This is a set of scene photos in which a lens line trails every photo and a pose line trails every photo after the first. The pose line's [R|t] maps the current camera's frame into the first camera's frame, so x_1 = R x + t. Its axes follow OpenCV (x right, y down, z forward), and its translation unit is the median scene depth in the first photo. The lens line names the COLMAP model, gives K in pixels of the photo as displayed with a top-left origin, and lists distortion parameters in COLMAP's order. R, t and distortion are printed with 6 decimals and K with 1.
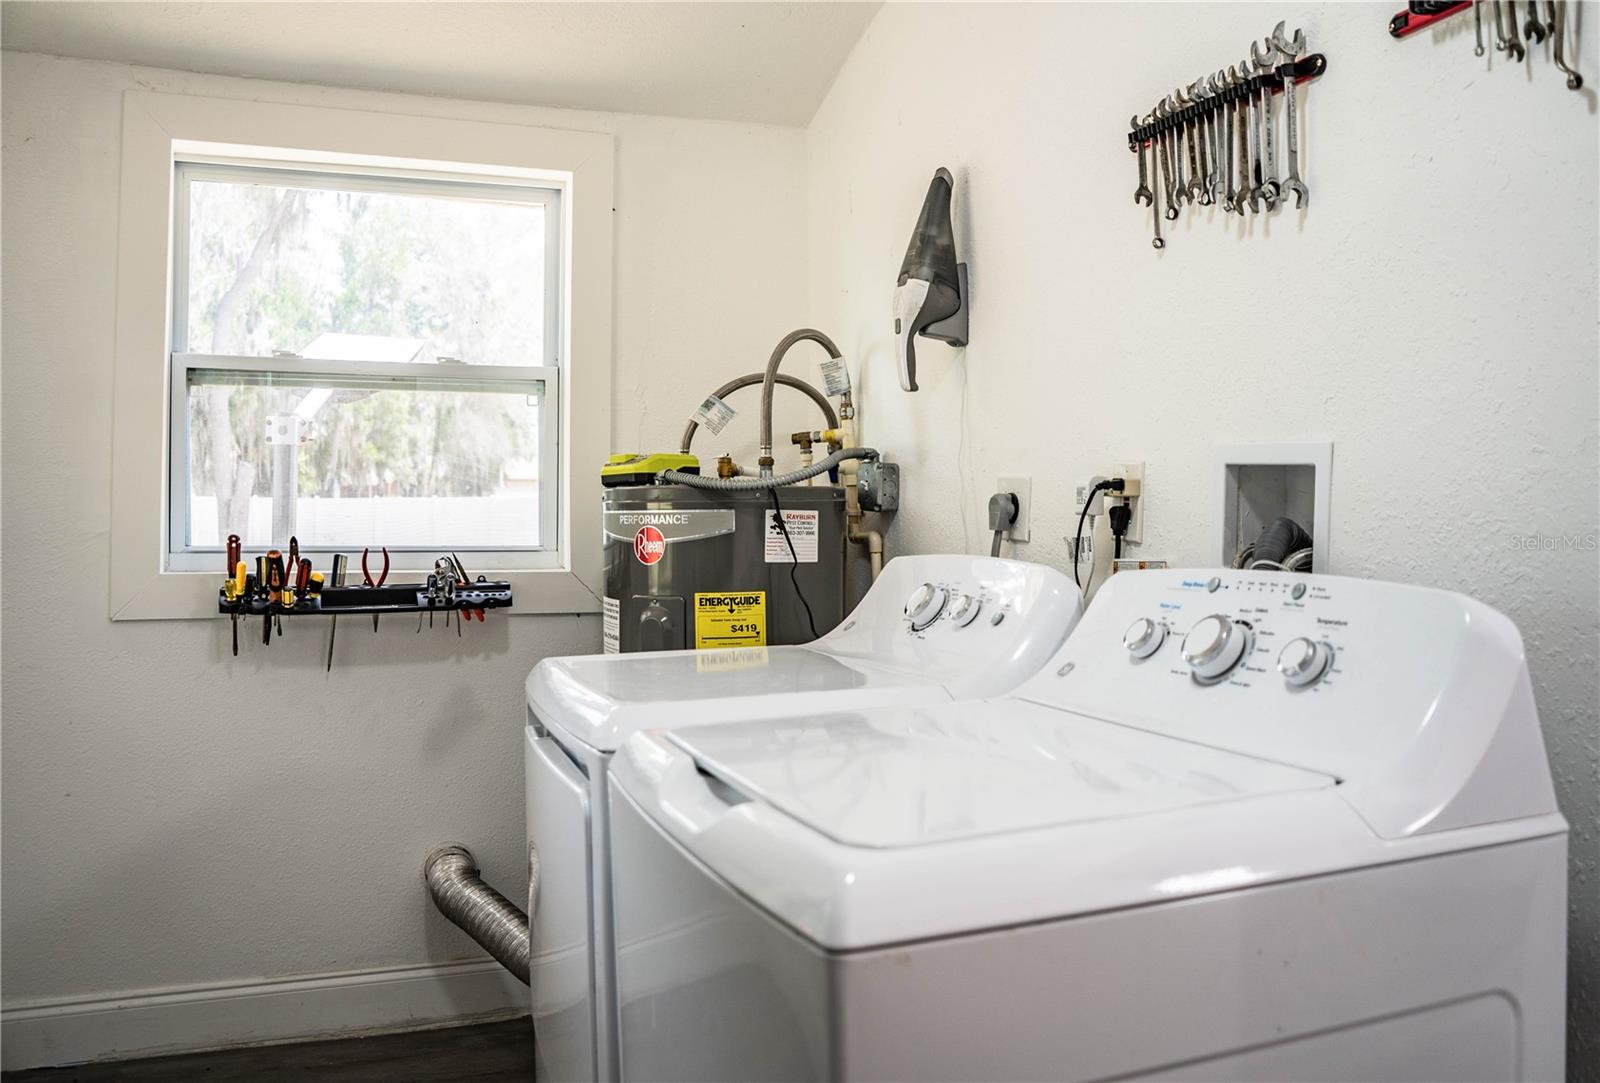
lens RADIAL K [[1305.1, 0, 793.7], [0, 1305.1, 540.9], [0, 0, 1]] dist [-0.109123, 0.066724]
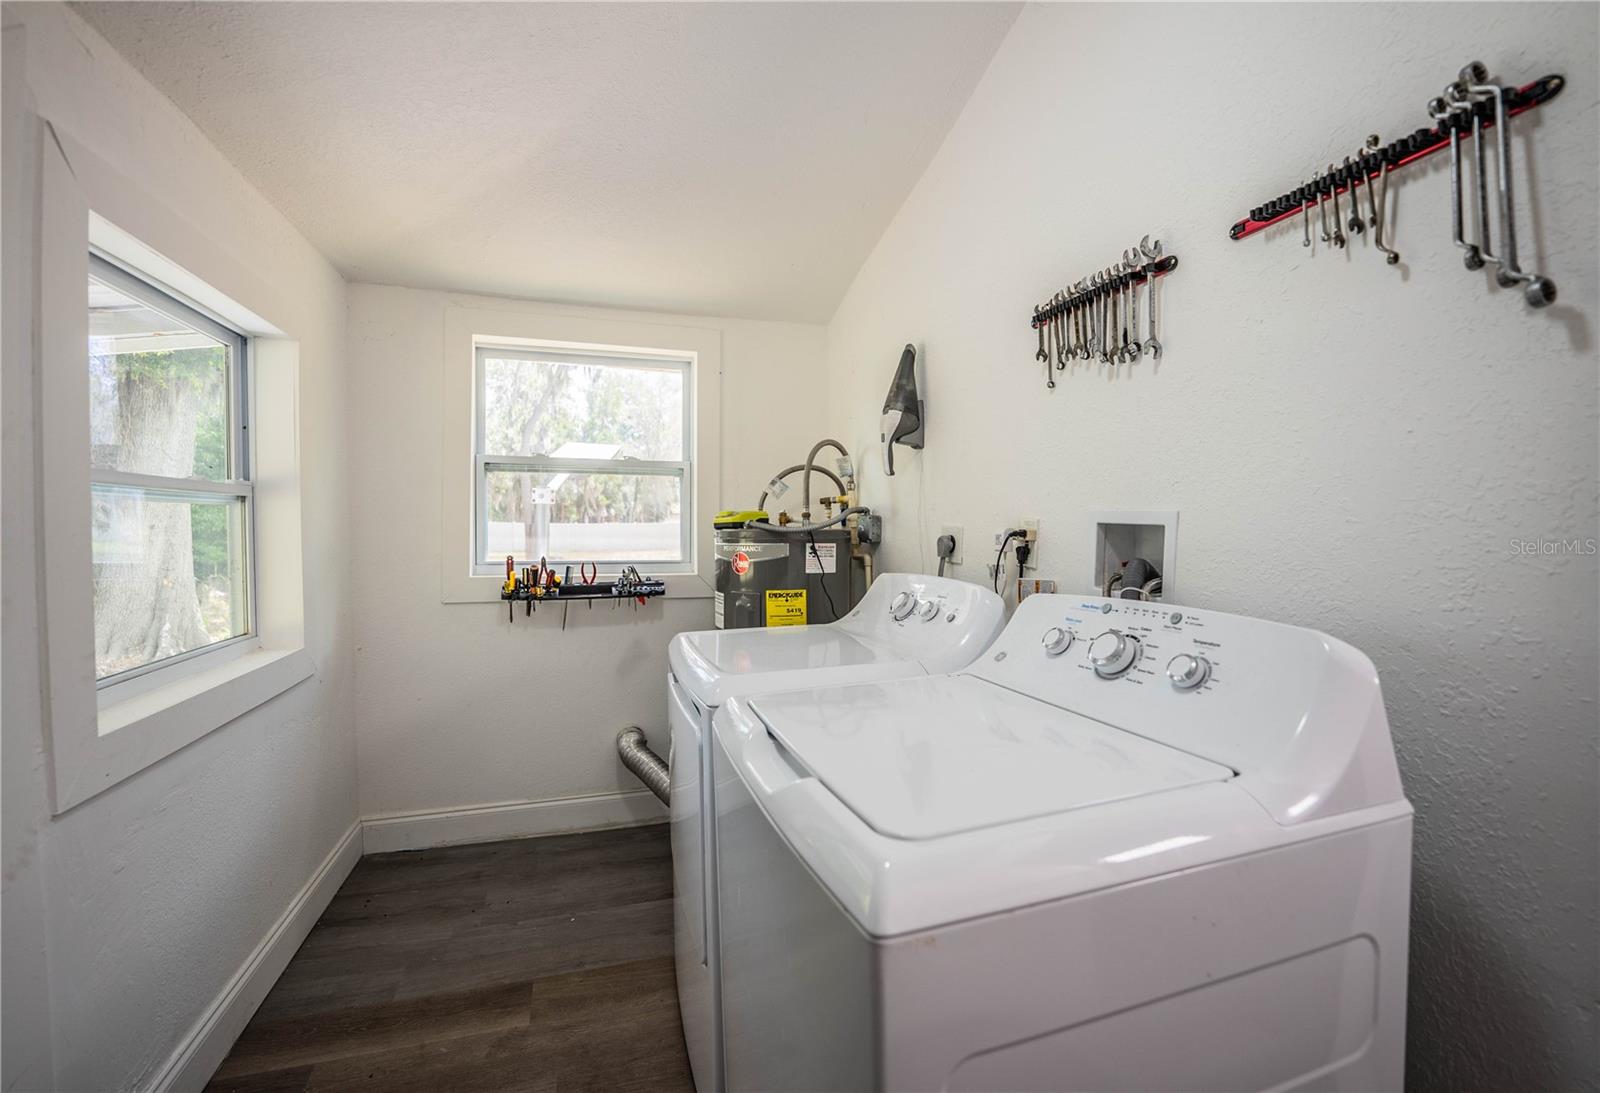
lens RADIAL K [[653.0, 0, 776.1], [0, 653.0, 553.0], [0, 0, 1]] dist [-0.023354, -0.000594]
pose [[0.998218, -0.000011, -0.059667, -0.010110], [0.000881, 0.999894, 0.014550, -0.025144], [0.059661, -0.014577, 0.998112, 0.126846]]
